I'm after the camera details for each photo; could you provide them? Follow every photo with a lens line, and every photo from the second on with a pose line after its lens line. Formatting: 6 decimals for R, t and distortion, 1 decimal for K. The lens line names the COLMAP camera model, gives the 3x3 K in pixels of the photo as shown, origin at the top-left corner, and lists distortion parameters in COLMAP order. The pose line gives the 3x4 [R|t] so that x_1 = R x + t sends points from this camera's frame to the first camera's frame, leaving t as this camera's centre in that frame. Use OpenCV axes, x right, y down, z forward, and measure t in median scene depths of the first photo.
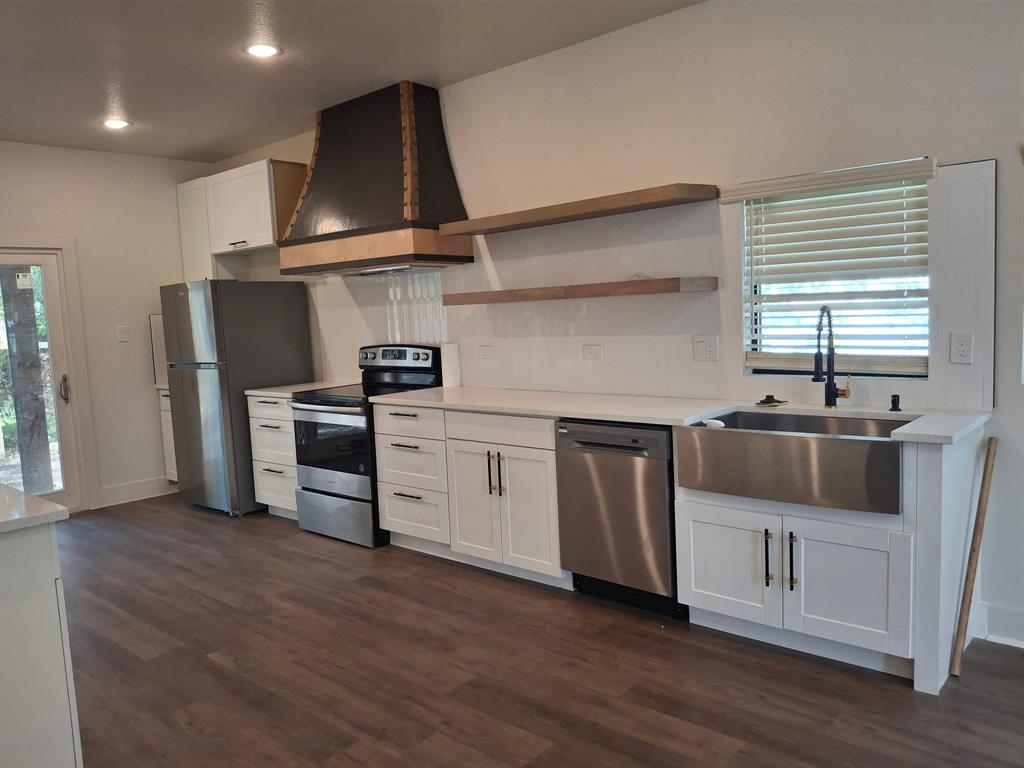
lens RADIAL K [[769.9, 0, 512.0], [0, 769.9, 384.0], [0, 0, 1]] dist [0.108303, -0.265546]
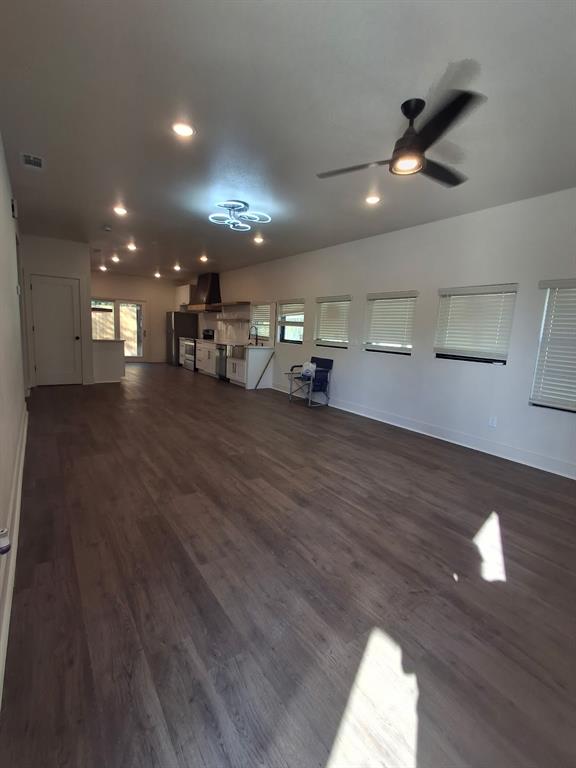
lens RADIAL K [[384.9, 0, 288.0], [0, 384.9, 384.0], [0, 0, 1]] dist [0.000899, 0.000494]
pose [[0.959000, 0.132675, -0.250433, 1.054013], [-0.123324, 0.990964, 0.052744, 0.102592], [0.255168, -0.019697, 0.966696, -1.214729]]
